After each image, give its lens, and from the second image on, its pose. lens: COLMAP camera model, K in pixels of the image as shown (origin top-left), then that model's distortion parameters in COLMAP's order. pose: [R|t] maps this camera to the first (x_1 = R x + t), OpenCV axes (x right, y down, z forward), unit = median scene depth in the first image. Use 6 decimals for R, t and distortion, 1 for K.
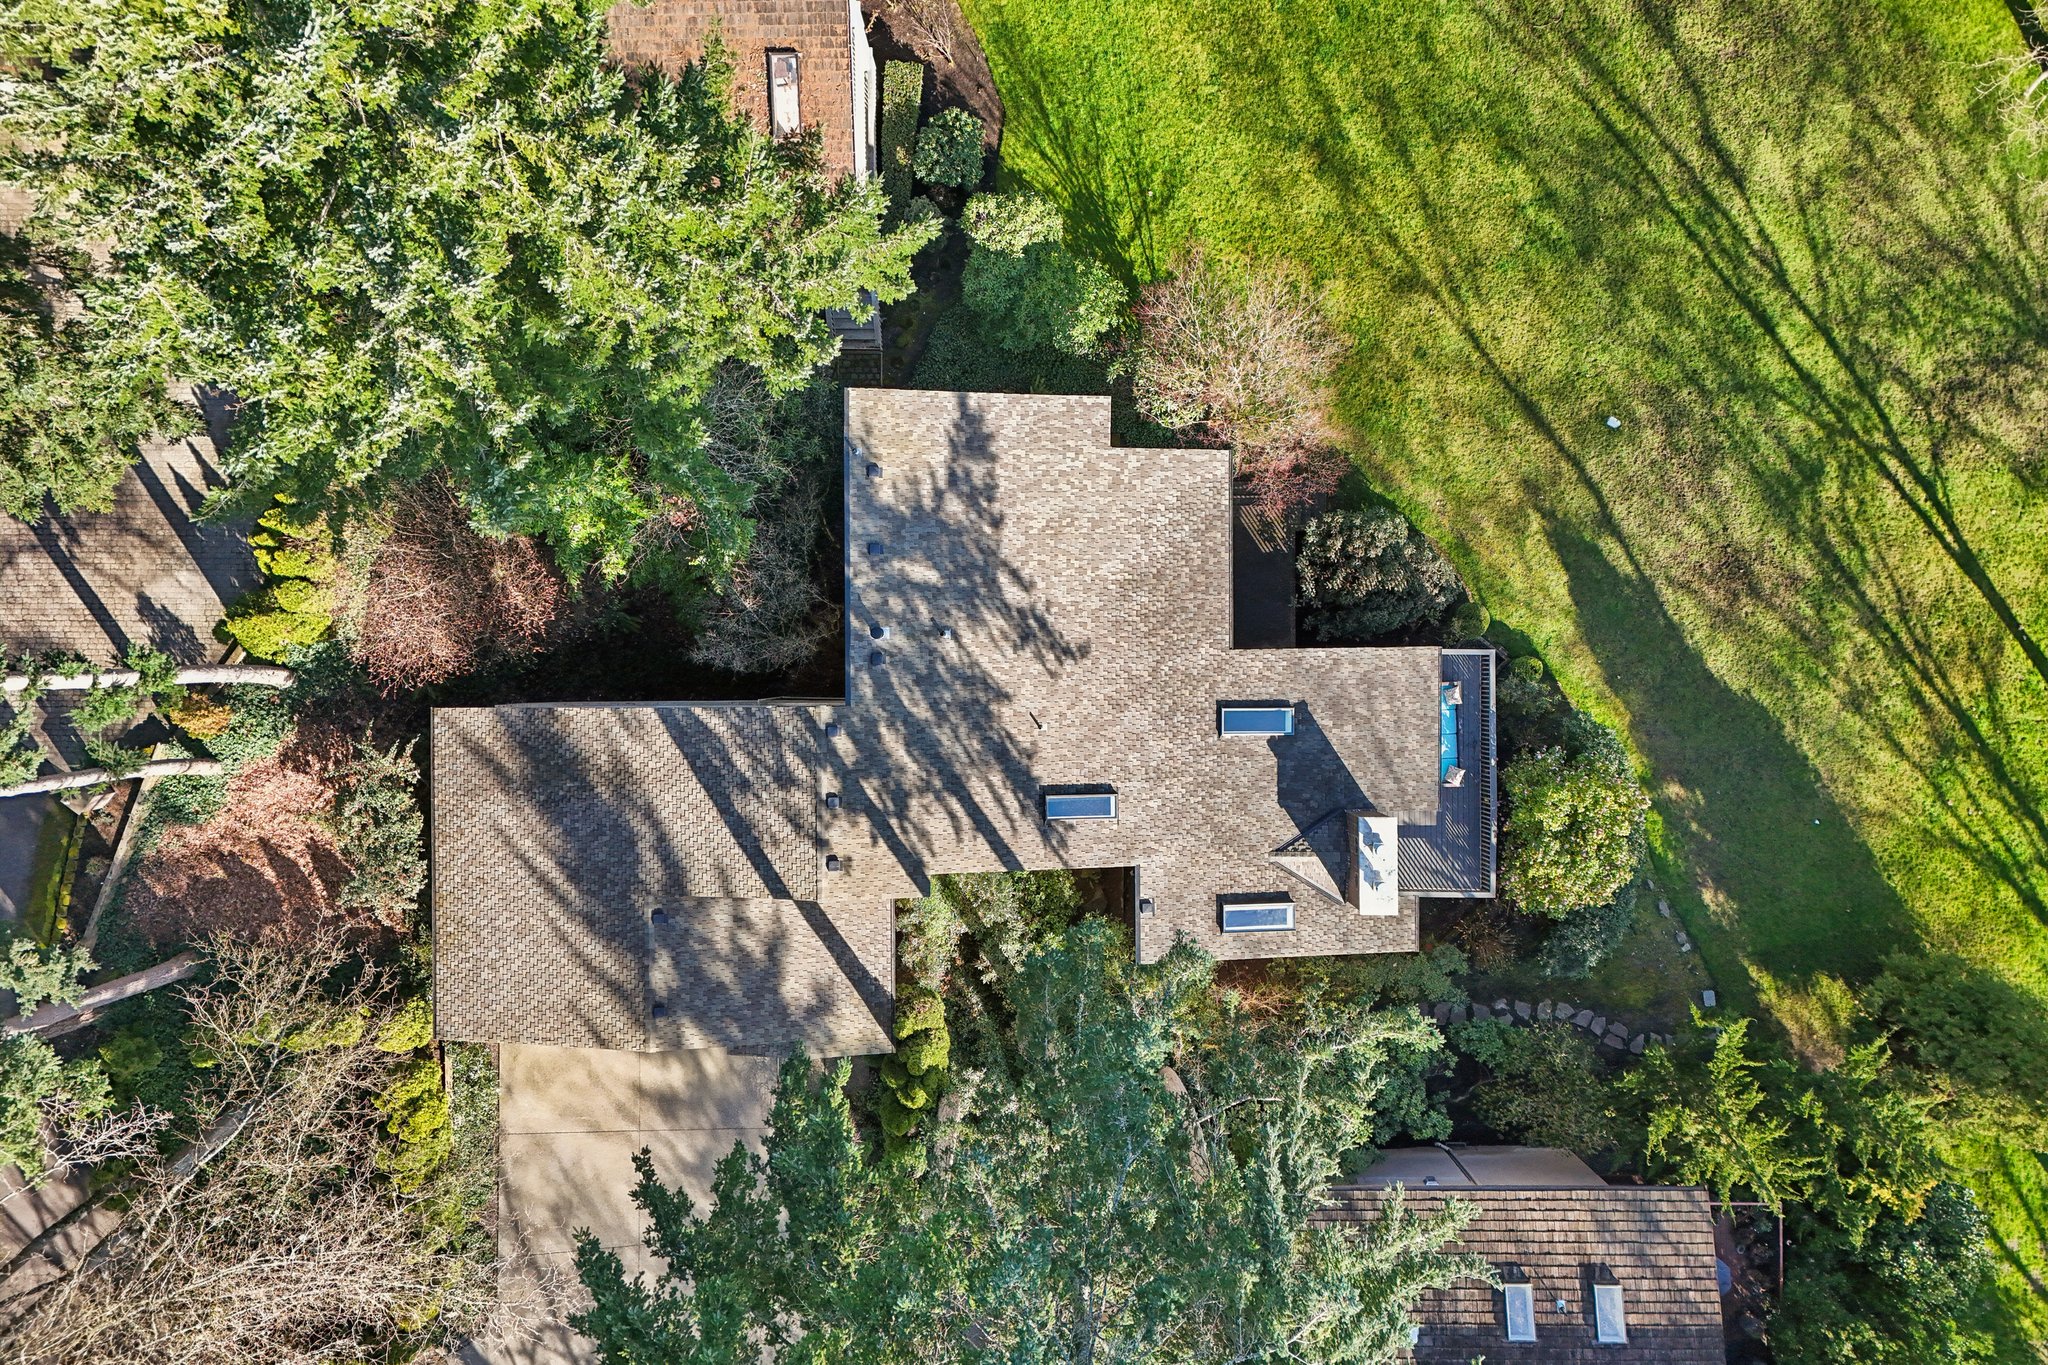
lens RADIAL K [[1495.5, 0, 1011.0], [0, 1495.5, 698.6], [0, 0, 1]] dist [0.061397, -0.060222]
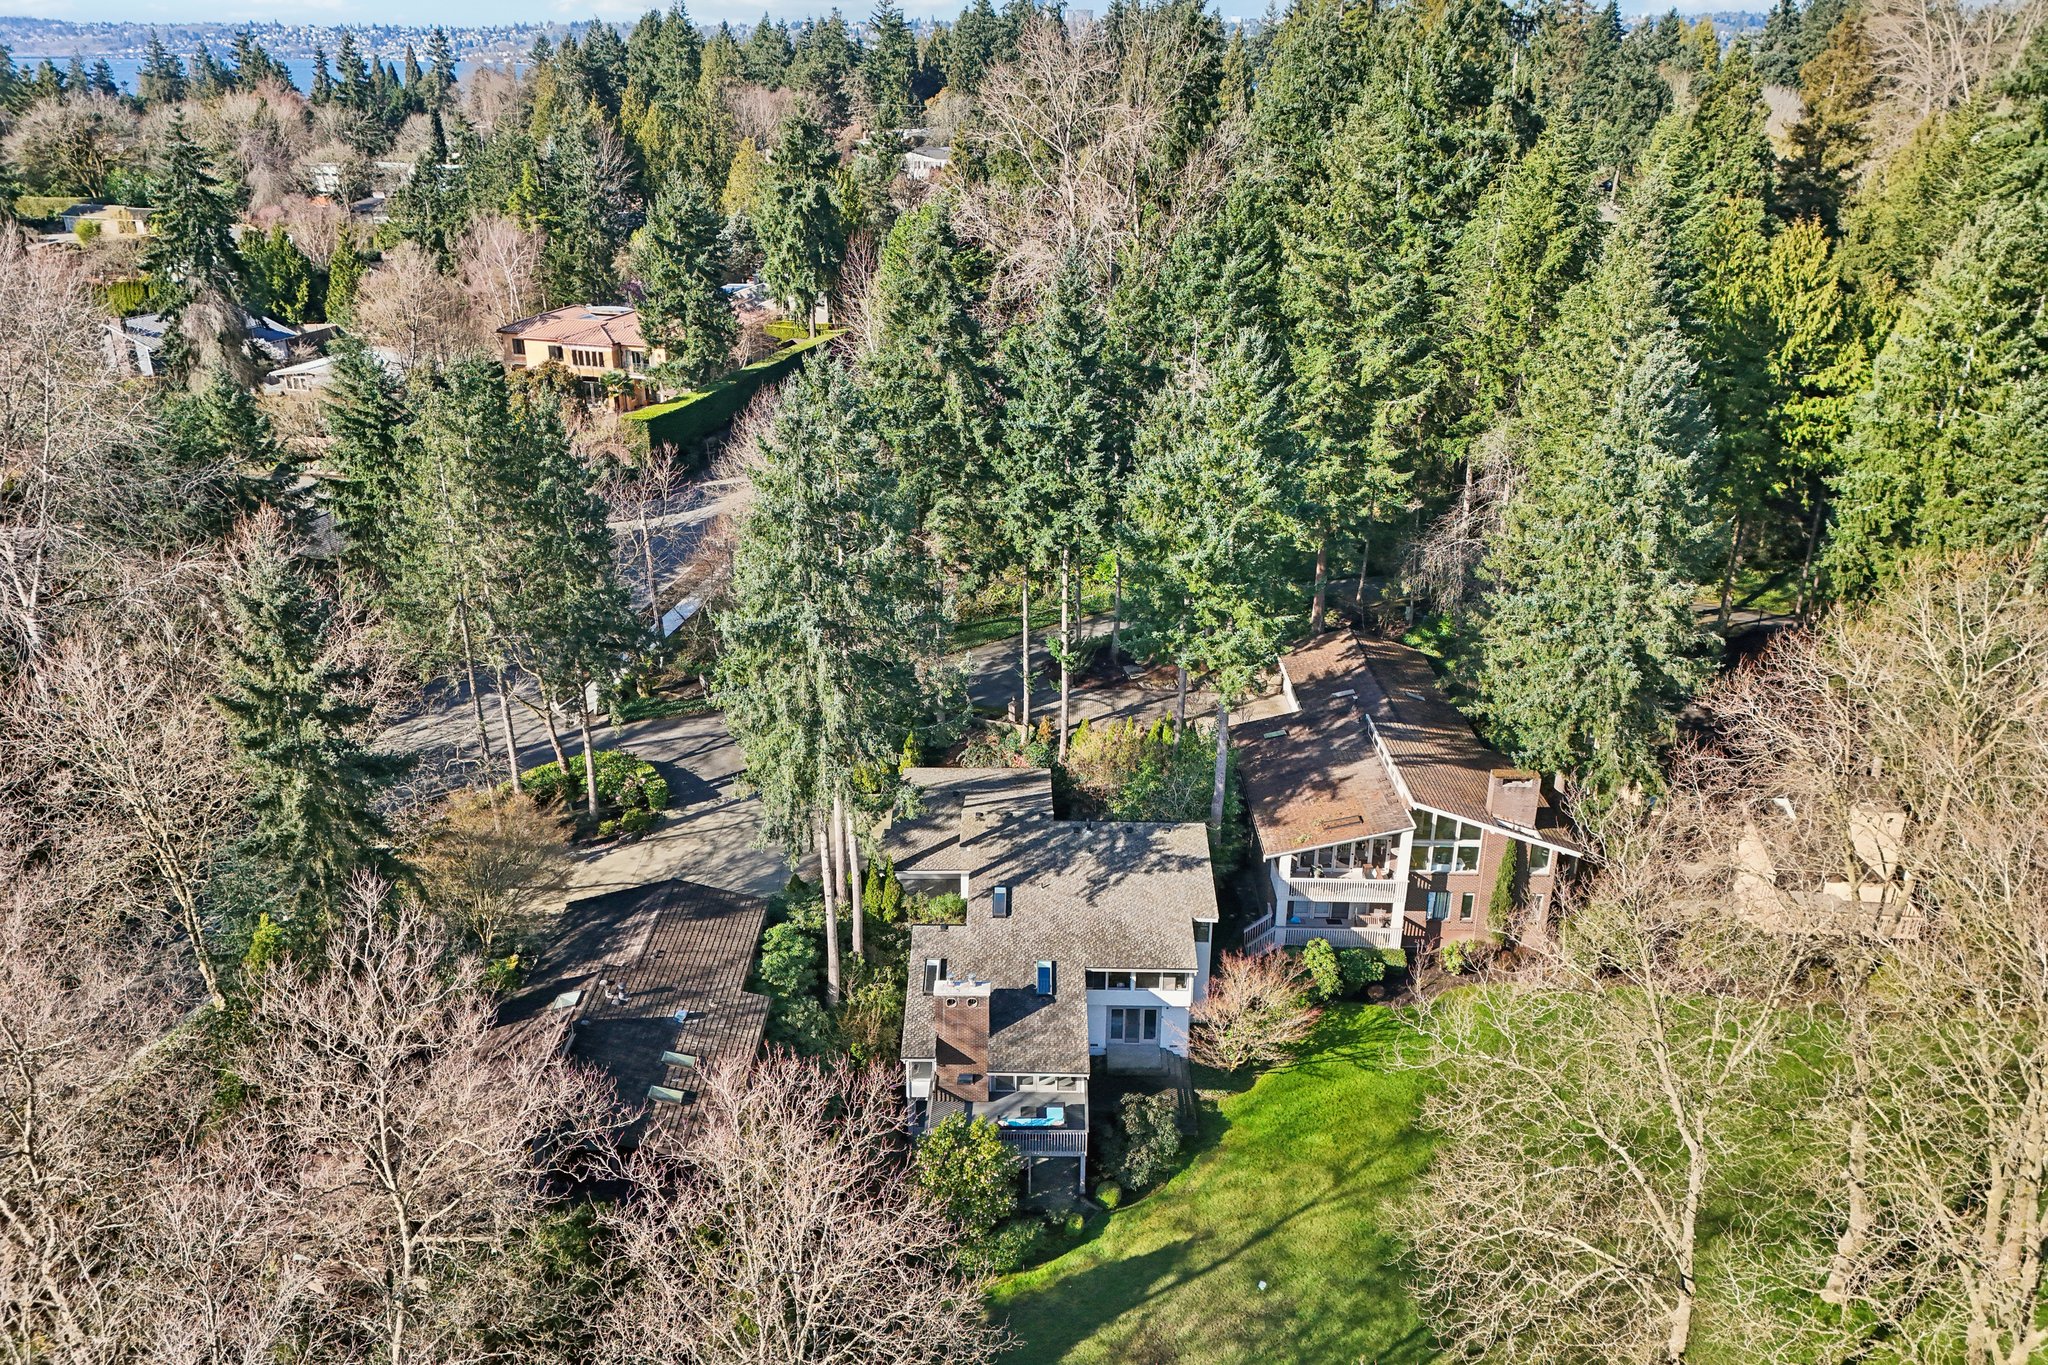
lens RADIAL K [[1495.5, 0, 1011.0], [0, 1495.5, 698.6], [0, 0, 1]] dist [0.061397, -0.060222]
pose [[-0.019020, 0.405337, -0.913969, 1.606082], [-0.999536, -0.029464, 0.007734, 0.050039], [-0.023794, 0.913692, 0.405709, -0.002593]]
